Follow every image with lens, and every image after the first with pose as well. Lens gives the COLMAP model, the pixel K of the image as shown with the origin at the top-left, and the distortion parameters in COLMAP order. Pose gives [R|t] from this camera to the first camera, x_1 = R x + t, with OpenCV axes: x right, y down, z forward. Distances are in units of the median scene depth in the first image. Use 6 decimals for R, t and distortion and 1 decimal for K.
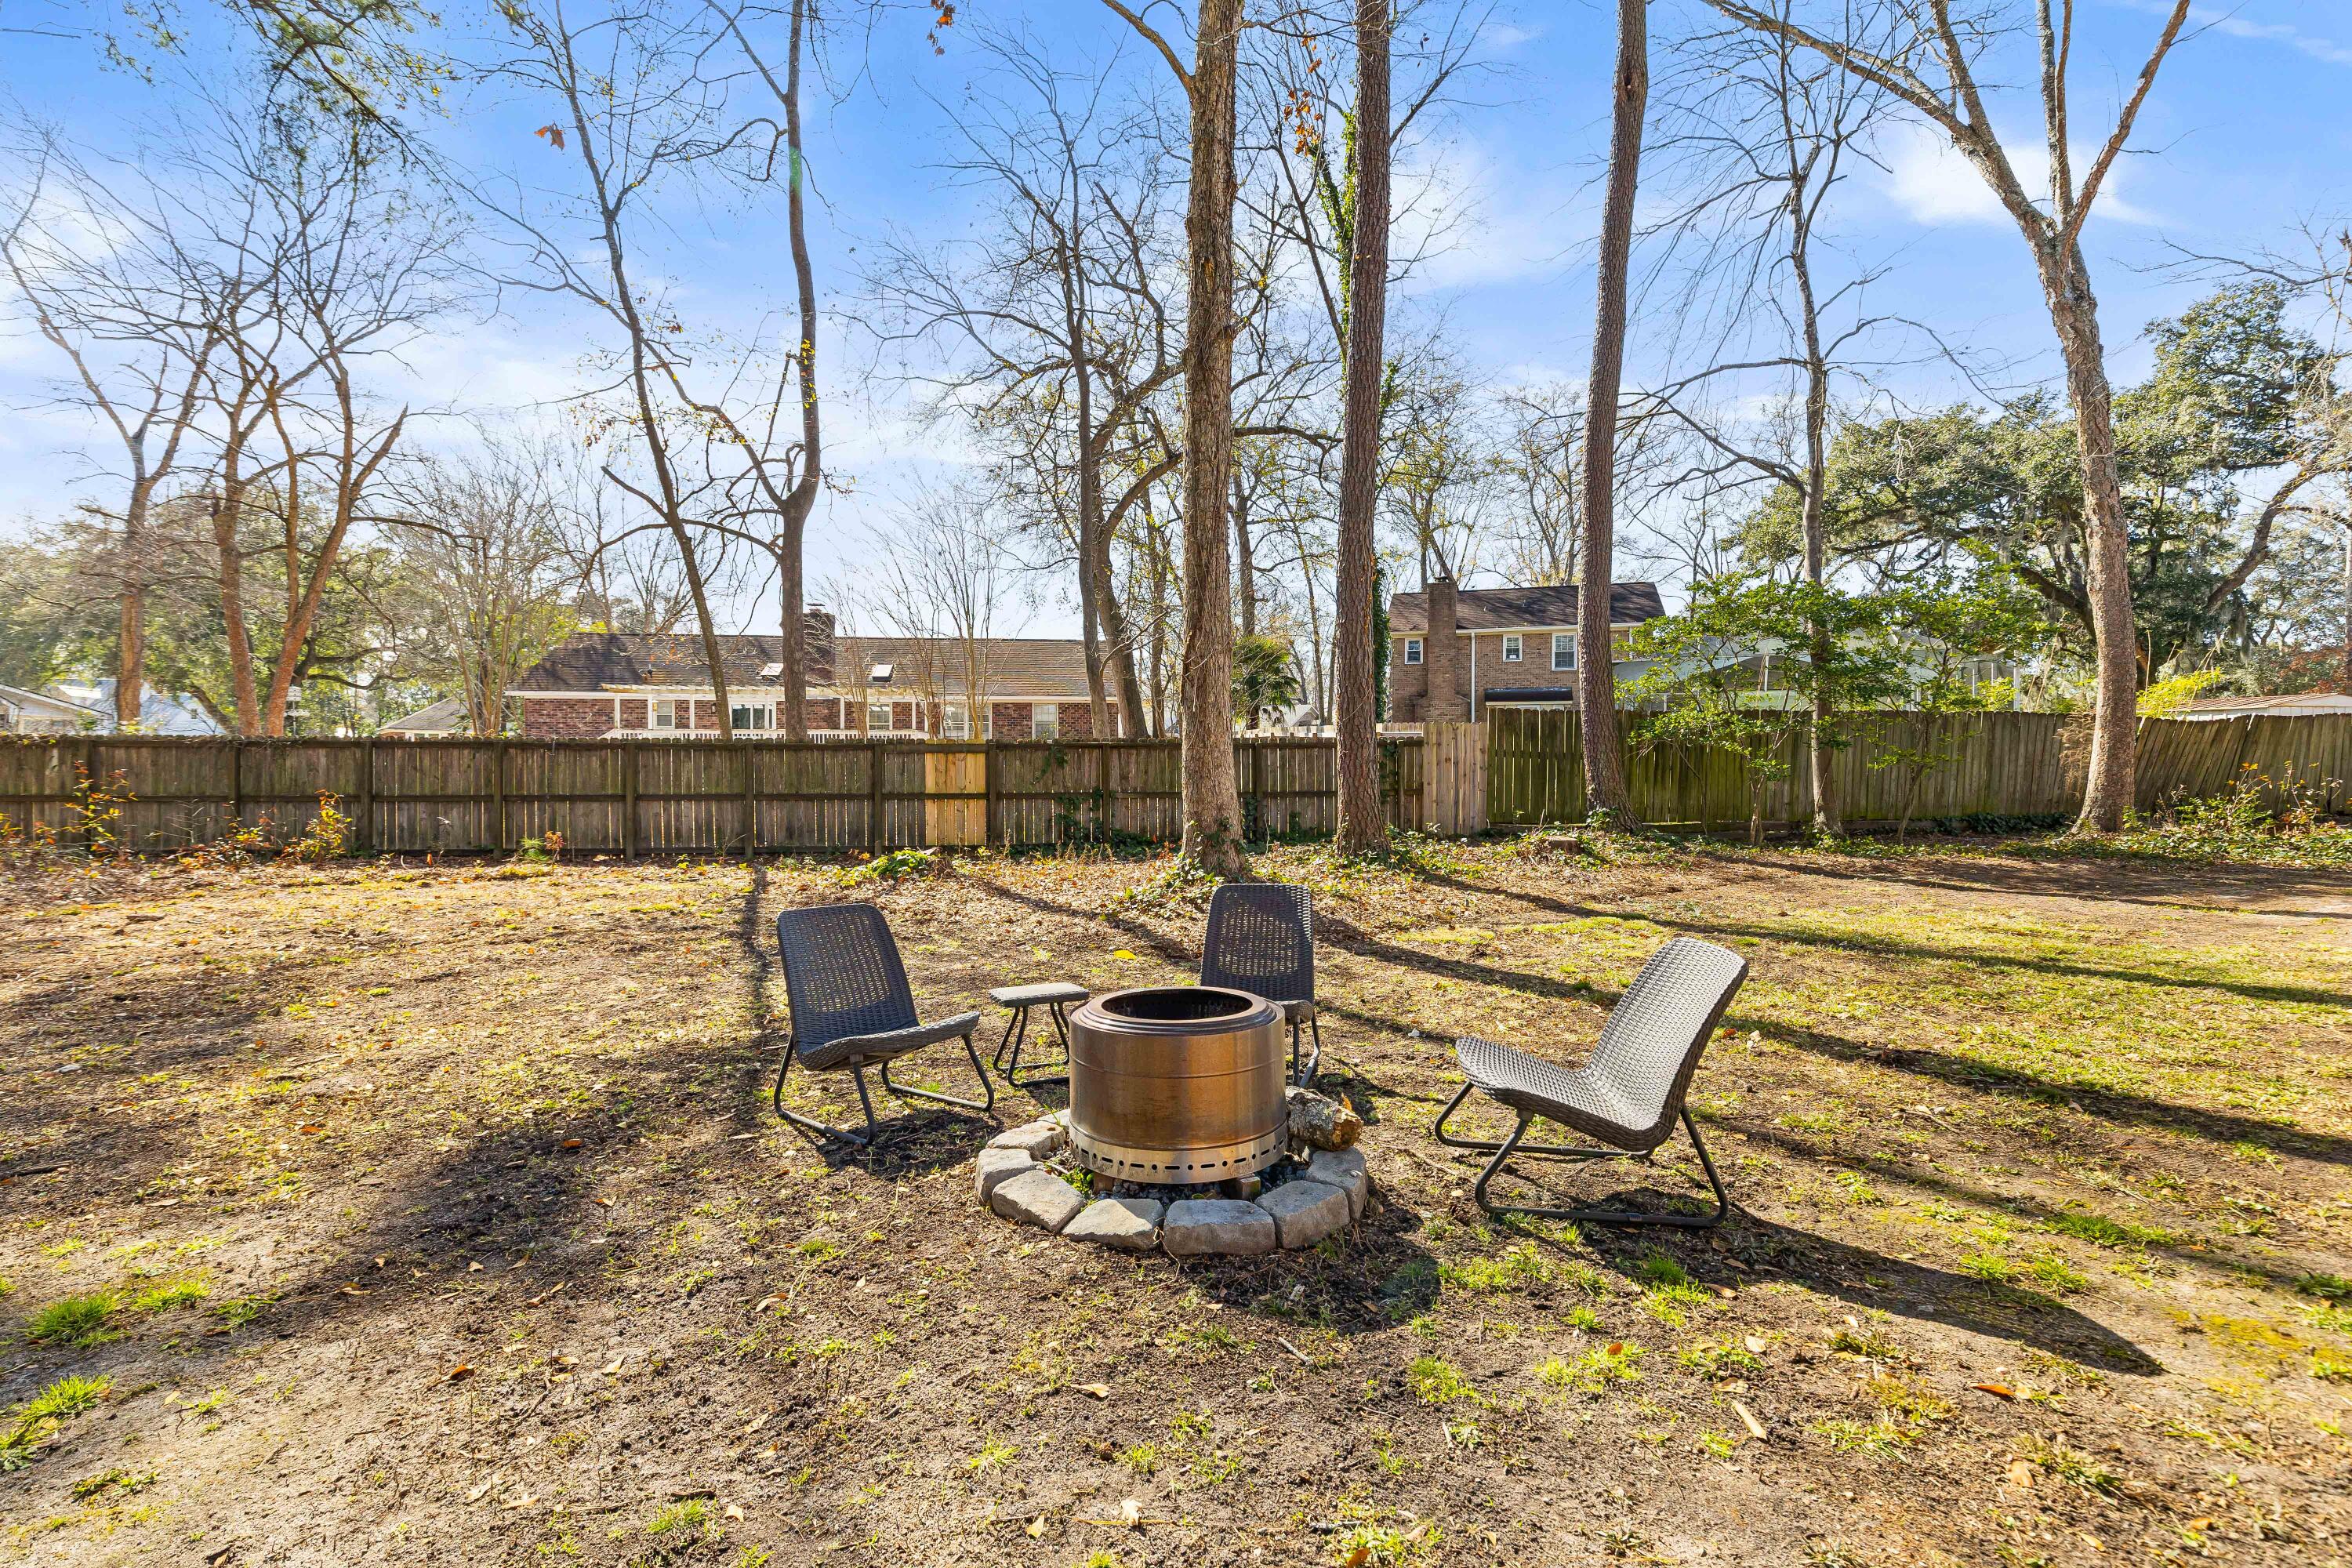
lens RADIAL K [[1093.5, 0, 1166.3], [0, 1093.5, 778.3], [0, 0, 1]] dist [0.003785, -0.000790]
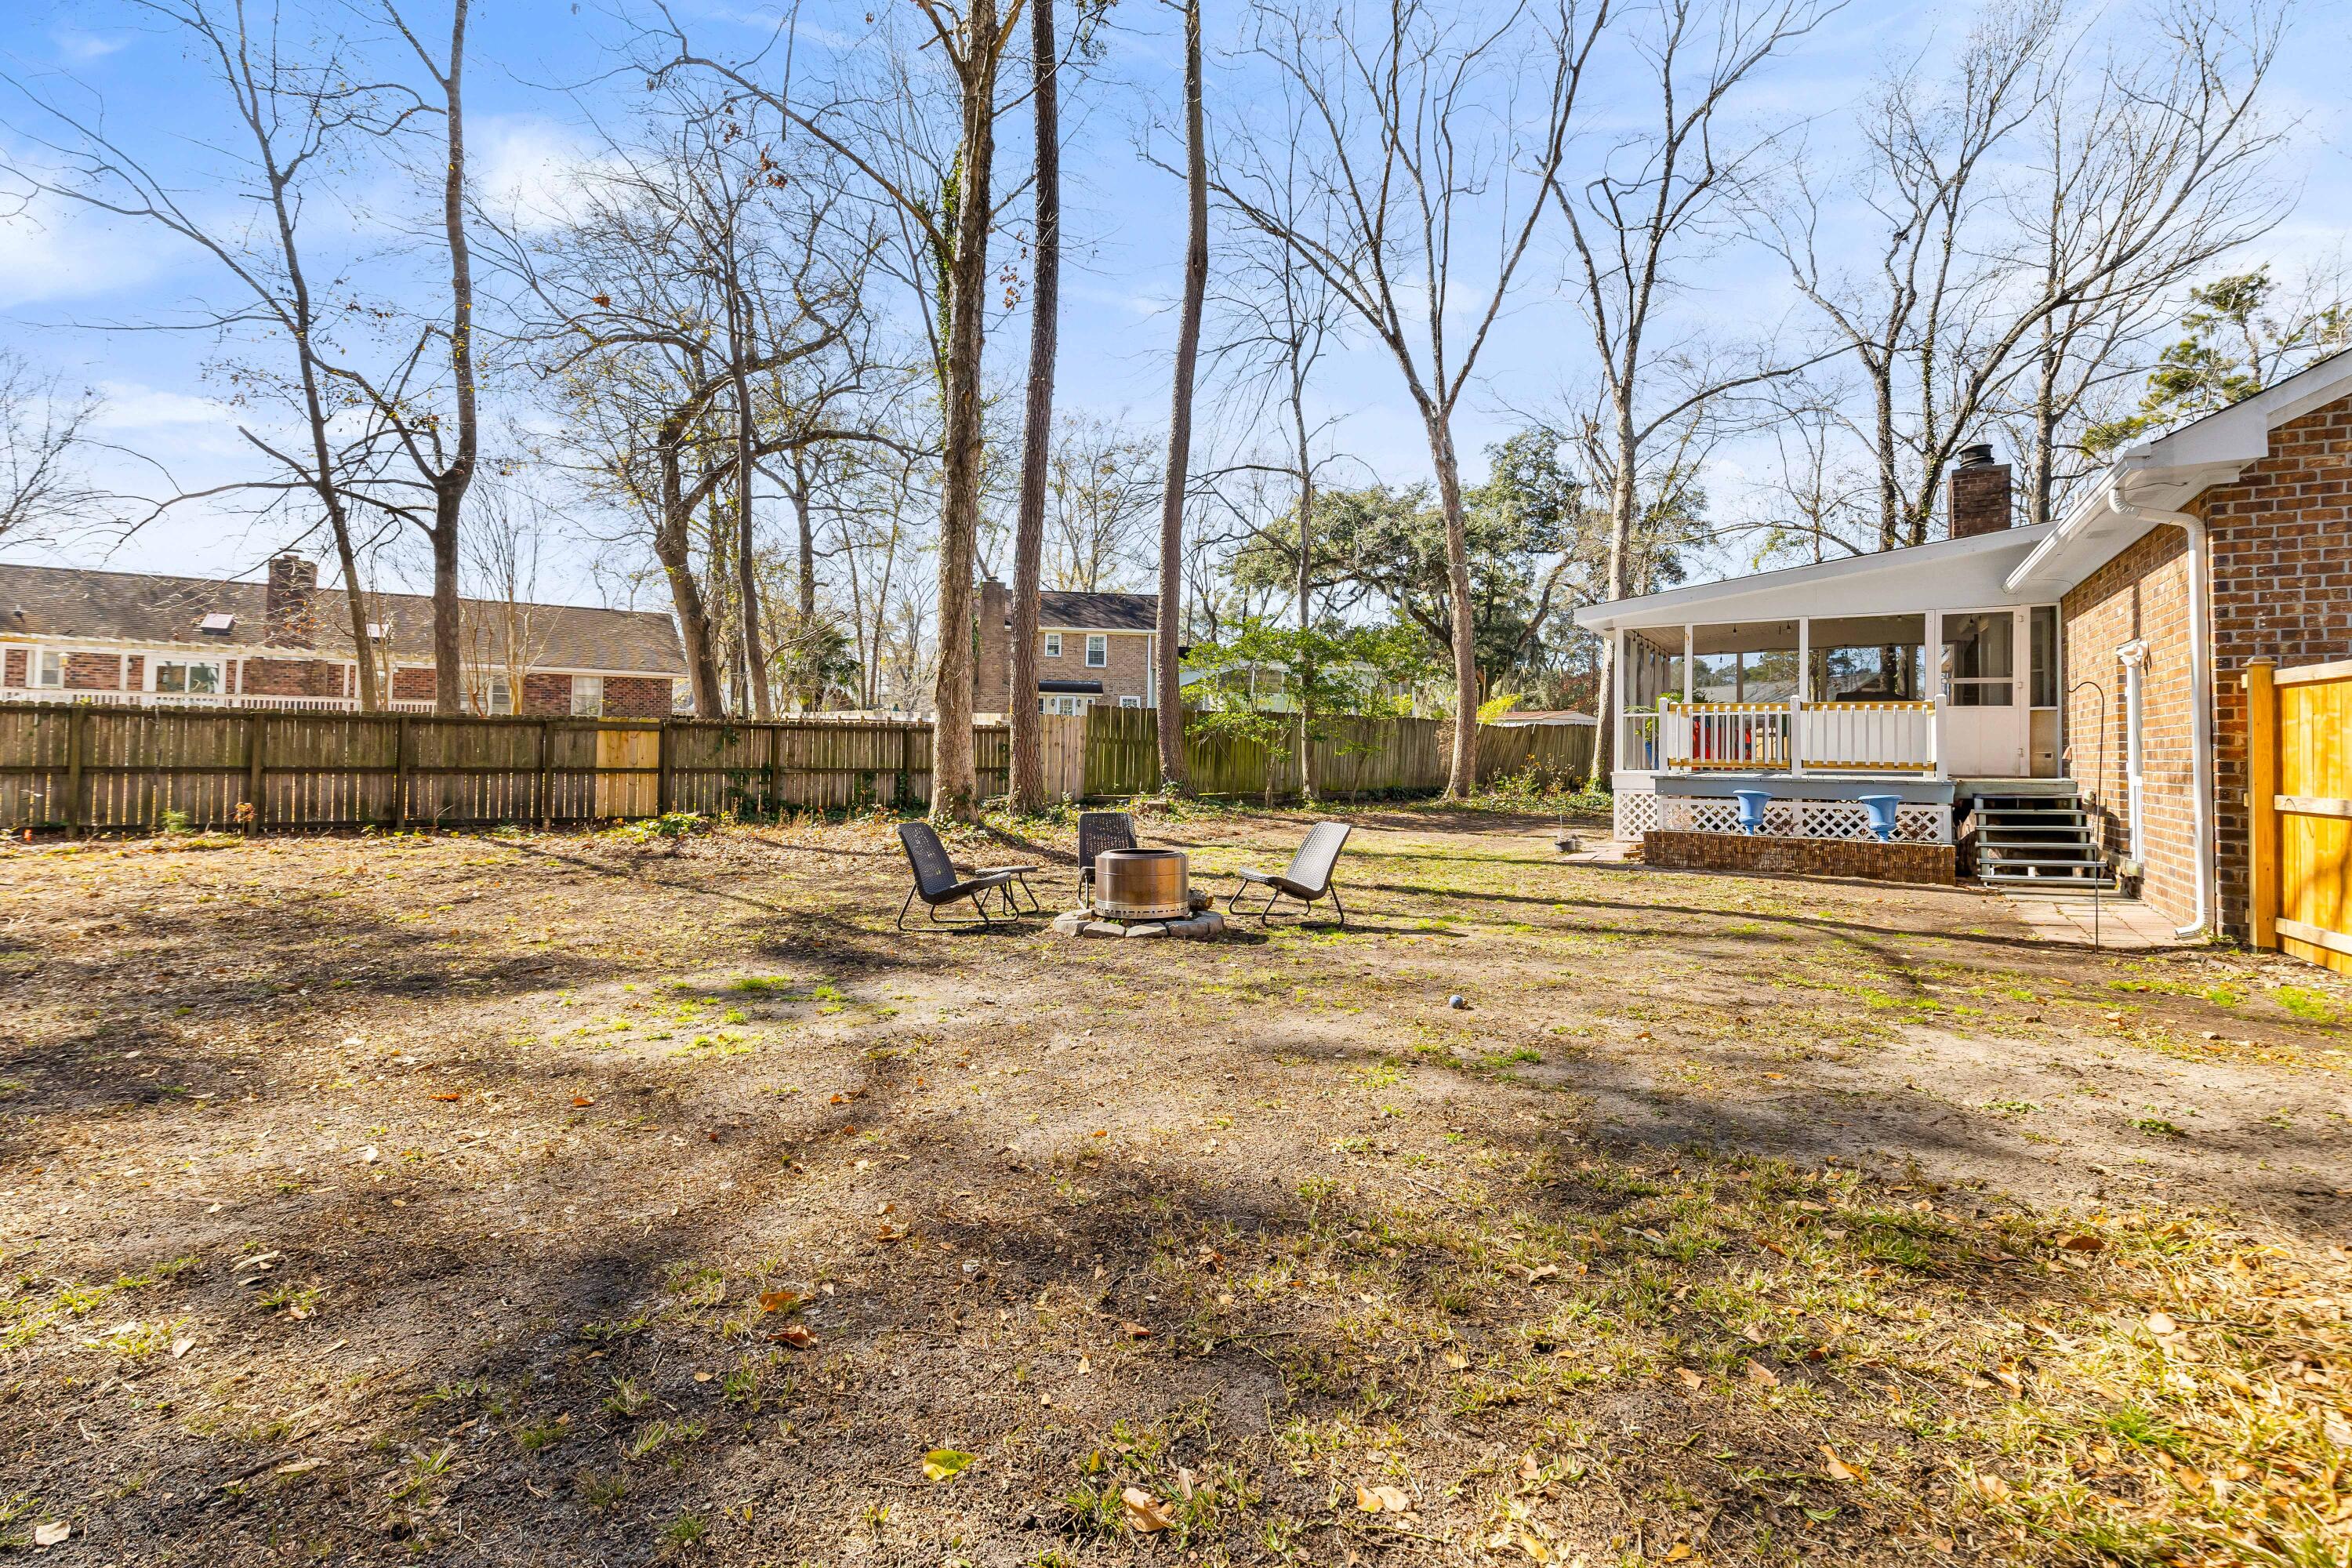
lens RADIAL K [[1110.1, 0, 1181.2], [0, 1110.1, 735.6], [0, 0, 1]] dist [0.000745, -0.000161]
pose [[0.895974, 0.019533, 0.443677, -0.187315], [-0.009757, 0.999657, -0.024308, 0.003001], [-0.444000, 0.017451, 0.895857, -0.222781]]
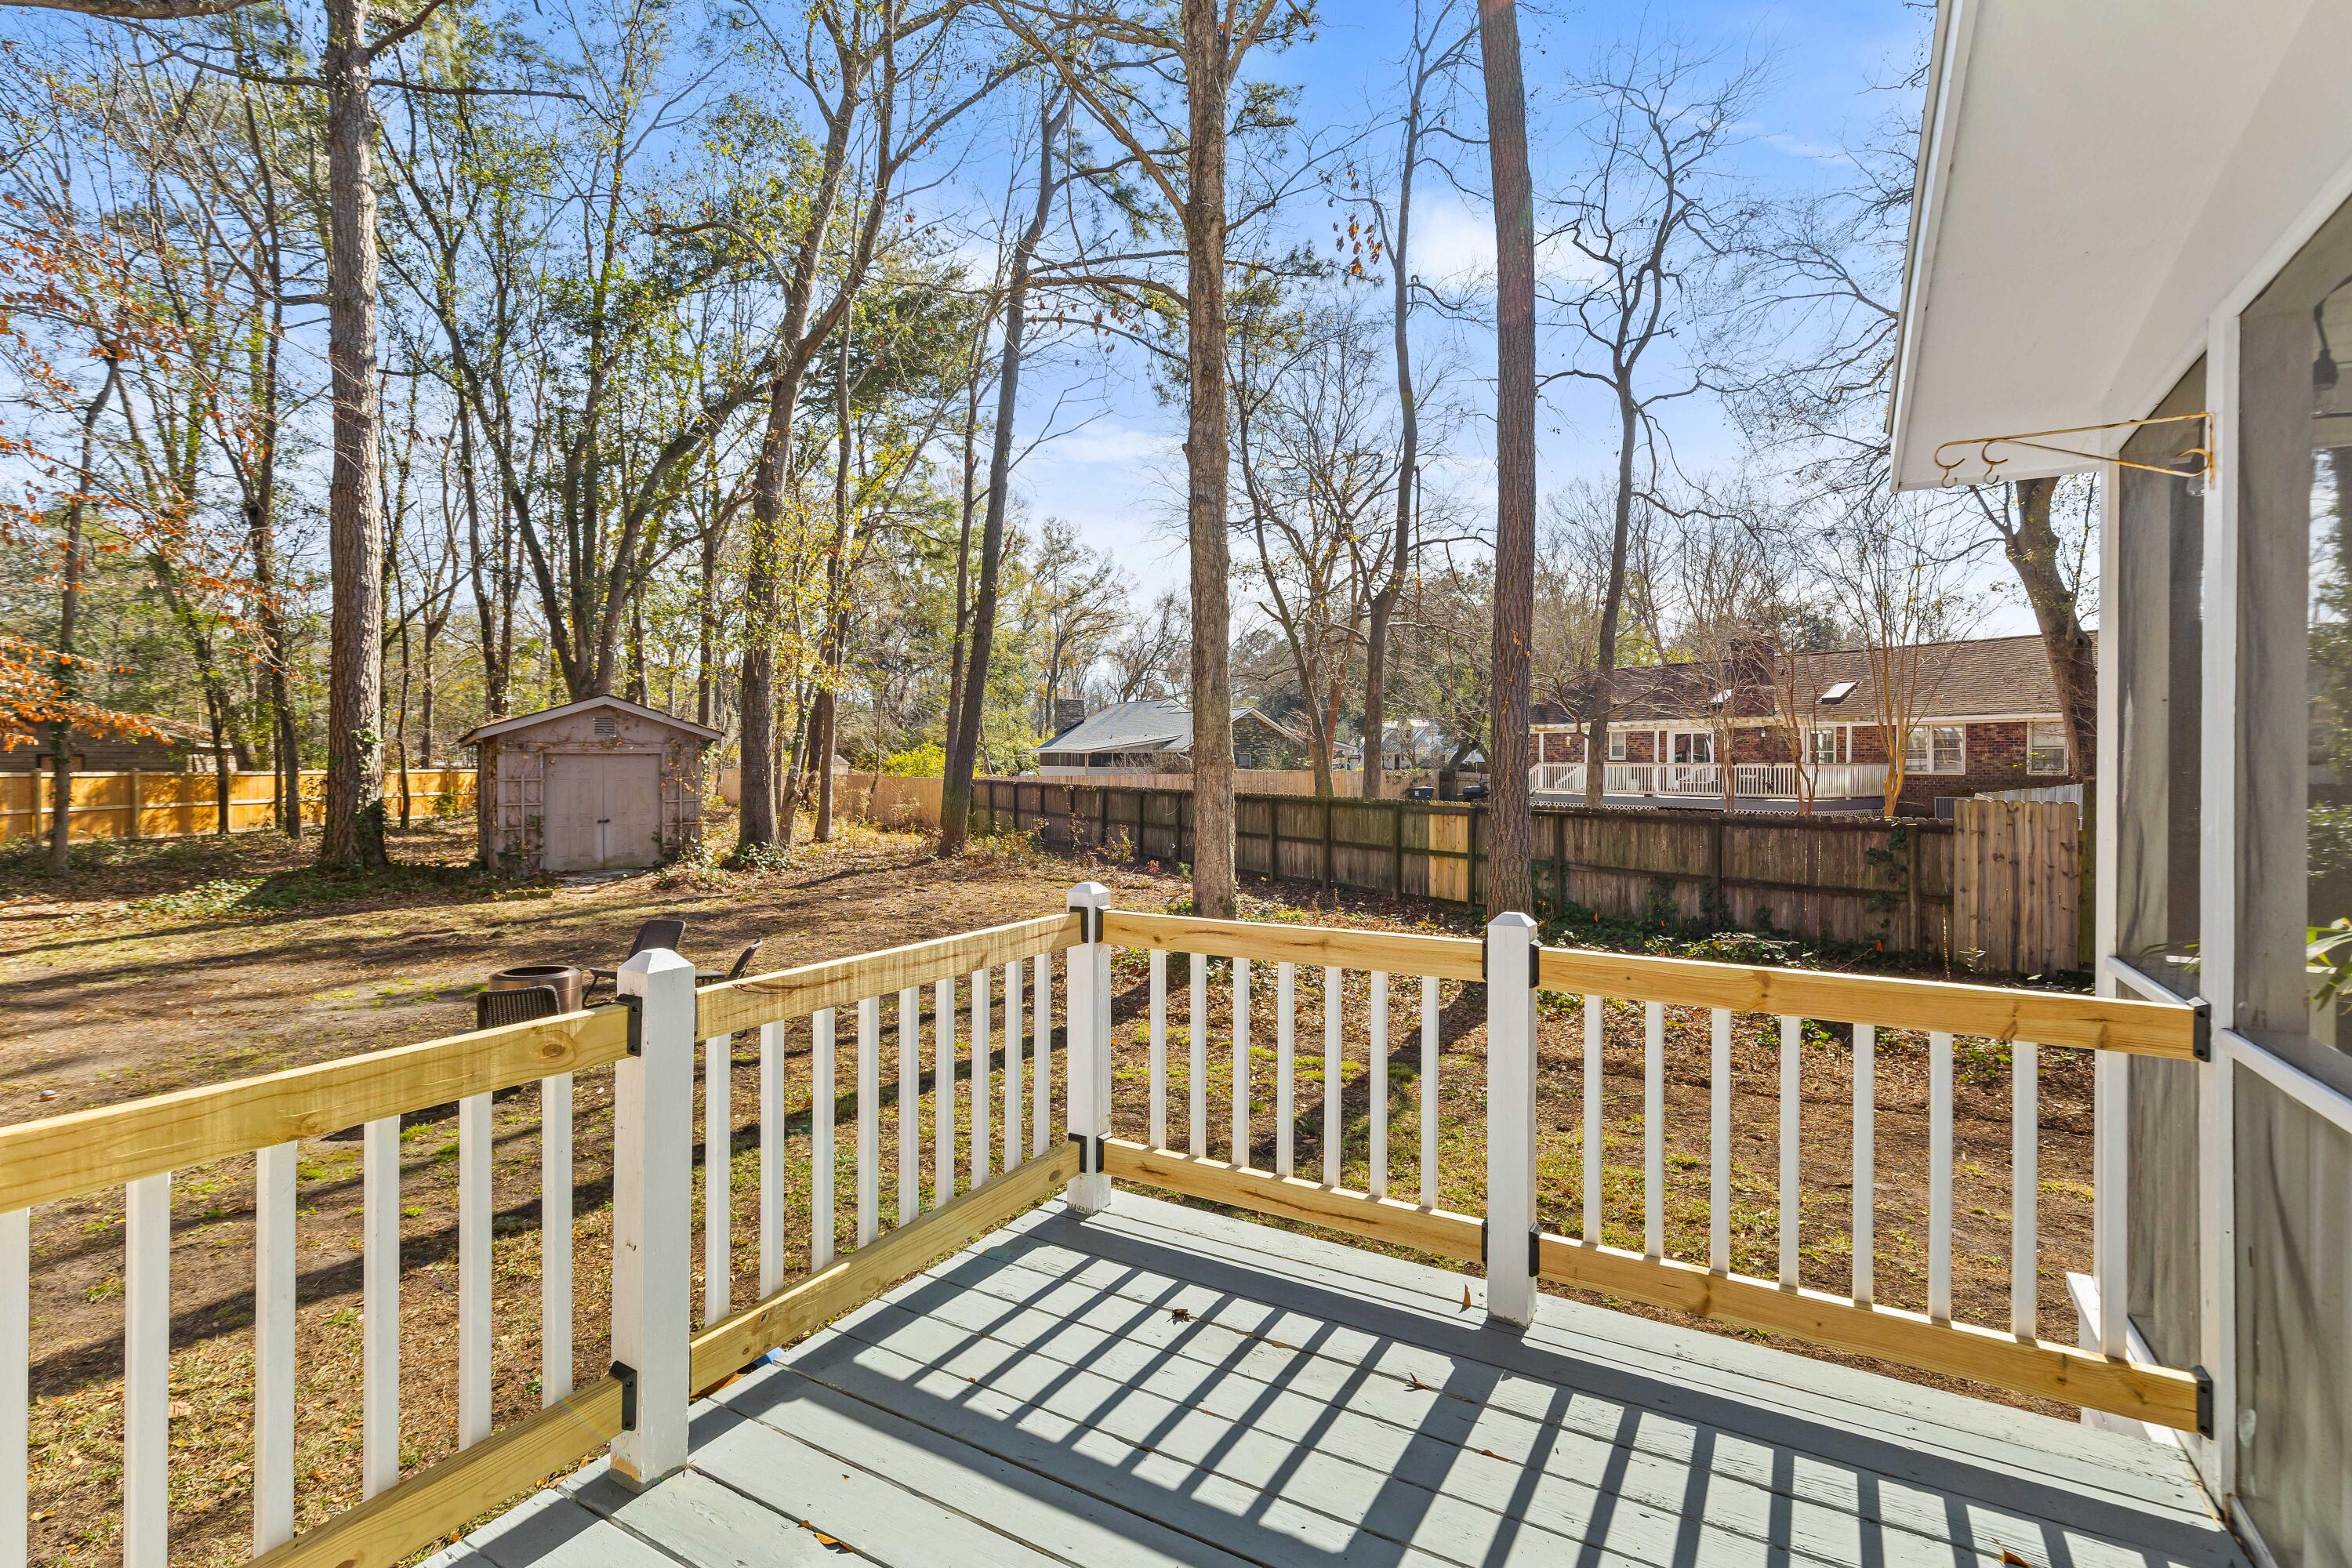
lens RADIAL K [[1093.5, 0, 1166.3], [0, 1093.5, 778.3], [0, 0, 1]] dist [0.003785, -0.000790]
pose [[0.441150, 0.016339, -0.897285, 0.646879], [-0.012582, 0.999849, 0.012020, -0.067965], [0.897345, 0.005987, 0.441289, 0.266565]]
